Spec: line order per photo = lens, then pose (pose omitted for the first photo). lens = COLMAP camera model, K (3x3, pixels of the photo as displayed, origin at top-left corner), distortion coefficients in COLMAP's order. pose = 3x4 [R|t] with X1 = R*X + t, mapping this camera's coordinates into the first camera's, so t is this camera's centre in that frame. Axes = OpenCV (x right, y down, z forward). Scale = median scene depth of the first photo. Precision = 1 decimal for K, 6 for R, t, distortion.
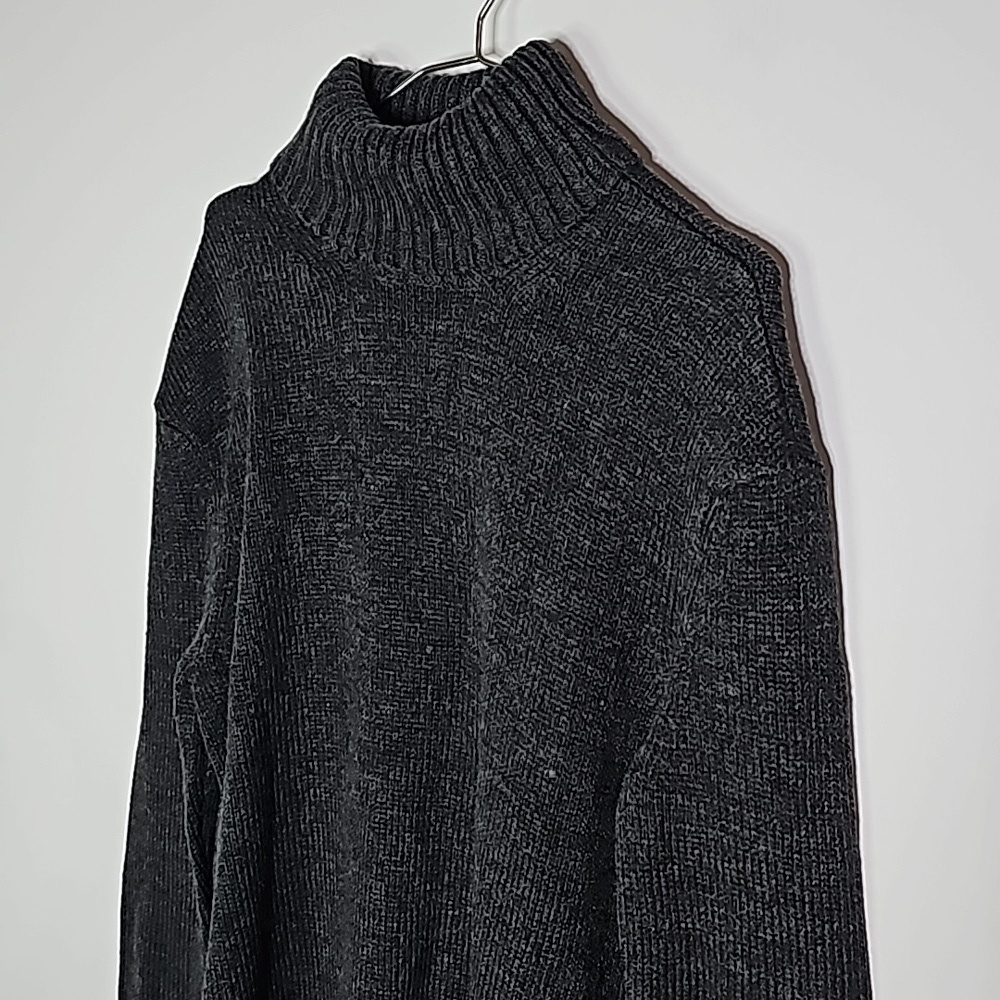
lens RADIAL K [[1416.4, 0, 517.7], [0, 1416.4, 489.1], [0, 0, 1]] dist [0.189147, -0.661082]
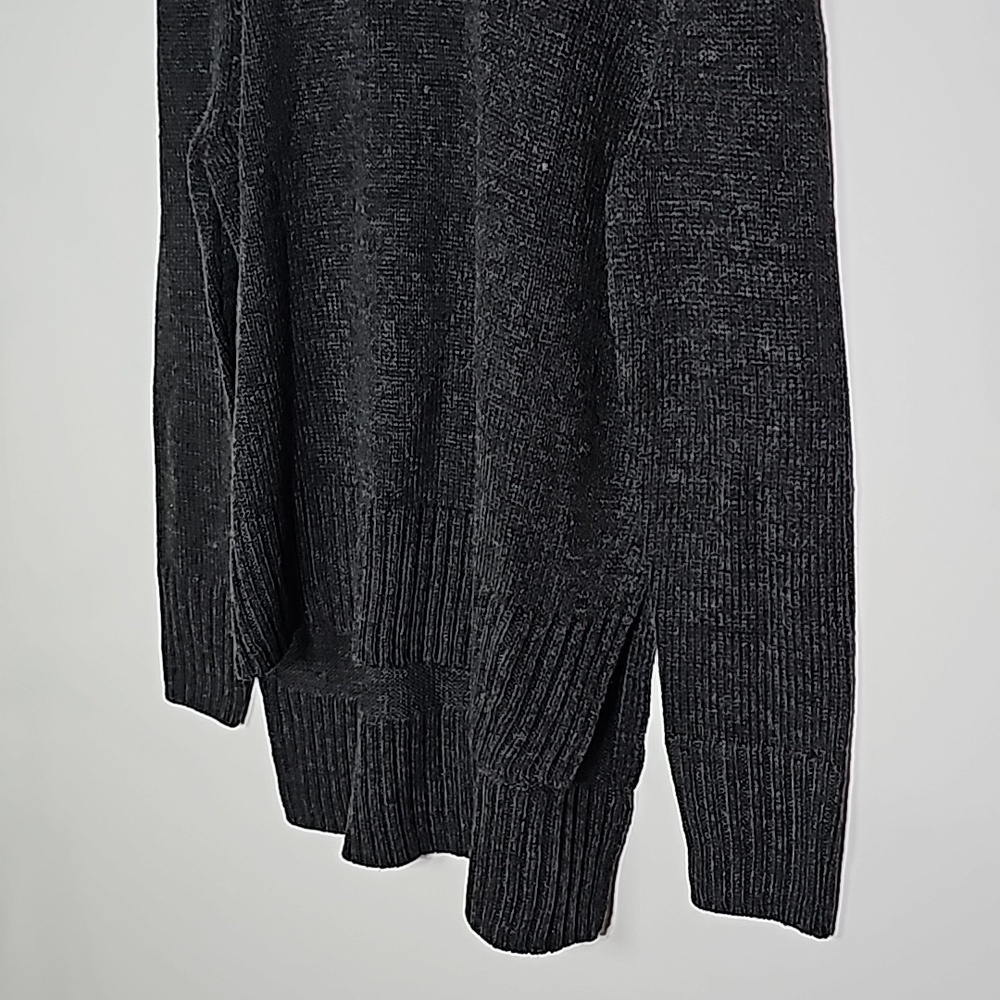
lens RADIAL K [[1416.4, 0, 517.7], [0, 1416.4, 489.1], [0, 0, 1]] dist [0.189147, -0.661082]
pose [[0.999436, -0.027205, -0.019663, 0.016969], [0.029278, 0.993023, 0.114227, 0.289411], [0.016419, -0.114738, 0.993260, -0.071643]]
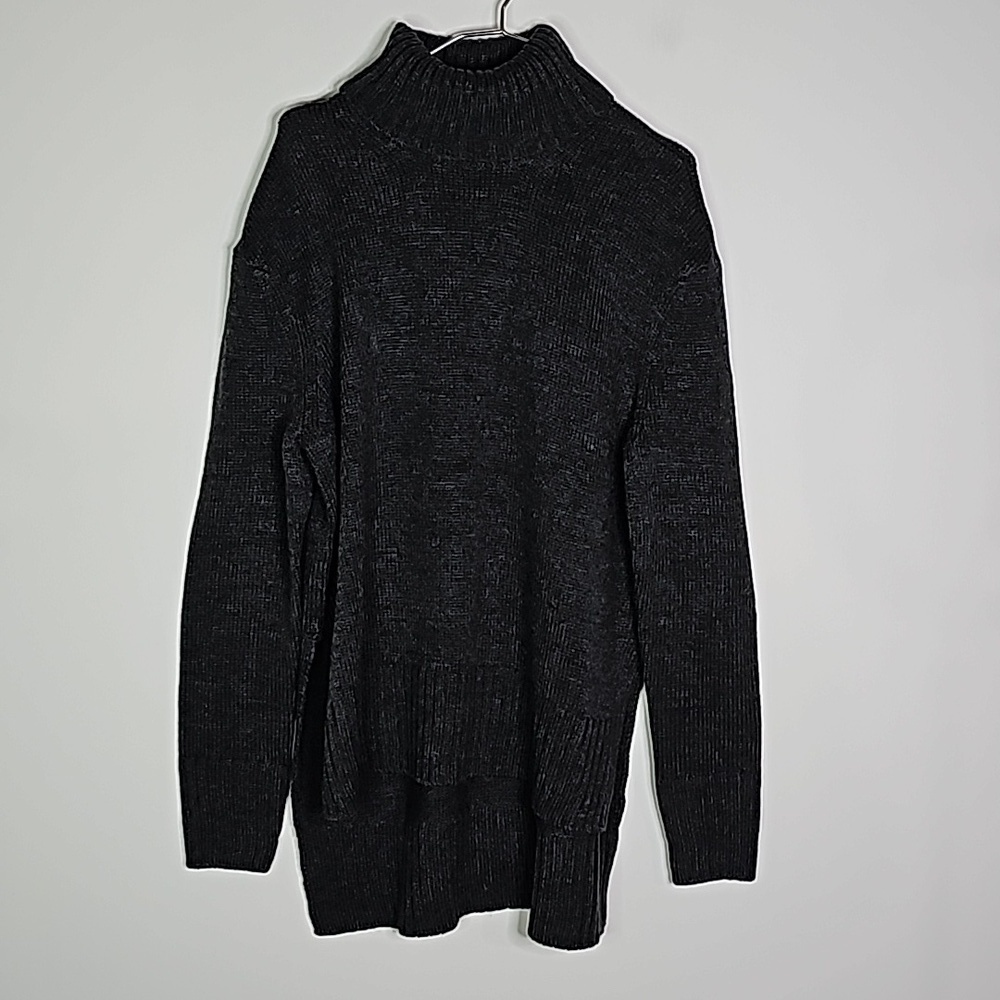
lens RADIAL K [[1416.4, 0, 517.7], [0, 1416.4, 489.1], [0, 0, 1]] dist [0.189147, -0.661082]
pose [[0.810508, -0.106181, 0.576023, -0.985938], [0.094426, 0.994255, 0.050411, 0.141016], [-0.578066, 0.013533, 0.815878, -0.353980]]
